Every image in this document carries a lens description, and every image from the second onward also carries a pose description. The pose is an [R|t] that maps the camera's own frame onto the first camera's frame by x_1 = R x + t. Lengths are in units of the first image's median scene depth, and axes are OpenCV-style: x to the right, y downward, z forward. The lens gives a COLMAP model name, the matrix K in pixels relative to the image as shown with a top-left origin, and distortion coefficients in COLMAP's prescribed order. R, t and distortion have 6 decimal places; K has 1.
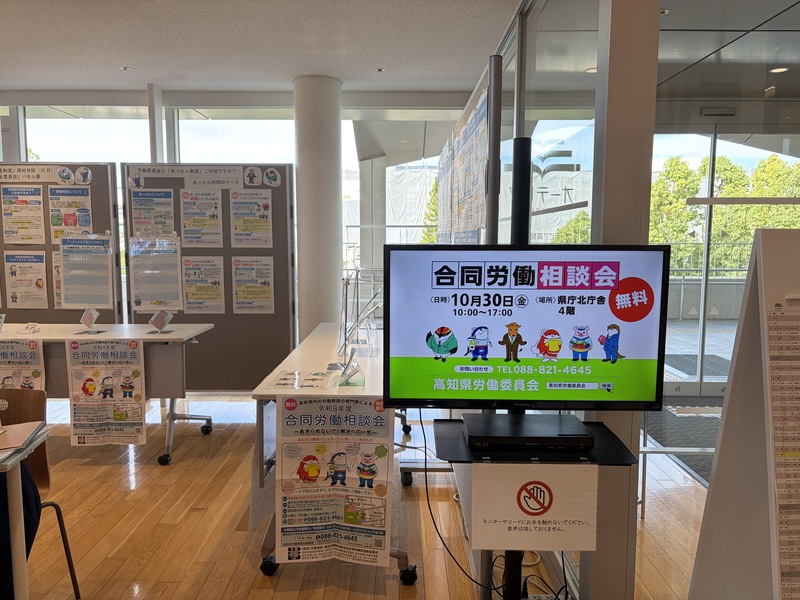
lens RADIAL K [[605.1, 0, 400.0], [0, 605.1, 300.0], [0, 0, 1]] dist [0.078842, -0.107665]
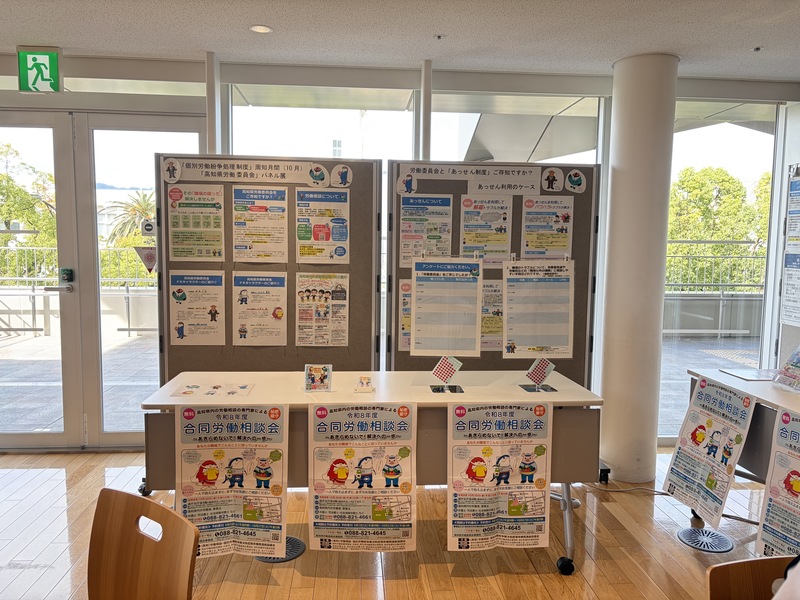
lens RADIAL K [[605.1, 0, 400.0], [0, 605.1, 300.0], [0, 0, 1]] dist [0.078842, -0.107665]
pose [[0.996617, 0.004150, 0.082077, -0.503220], [-0.003493, 0.999961, -0.008136, -0.038889], [-0.082107, 0.007822, 0.996593, 0.225301]]
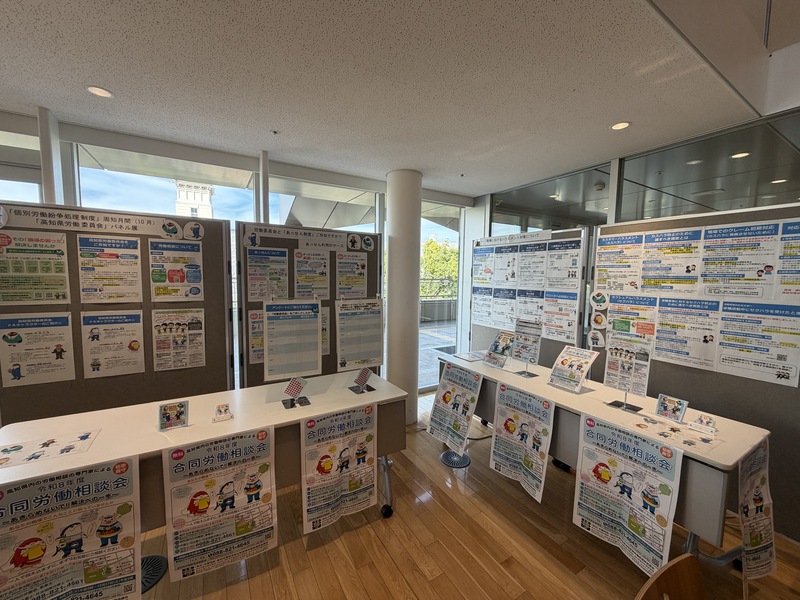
lens RADIAL K [[318.5, 0, 400.0], [0, 318.5, 300.0], [0, 0, 1]] dist [-0.001079, 0.000068]
pose [[0.854791, -0.030933, 0.518050, -0.500080], [0.039507, 0.999204, -0.005524, -0.077242], [-0.517467, 0.025189, 0.855332, 0.400066]]
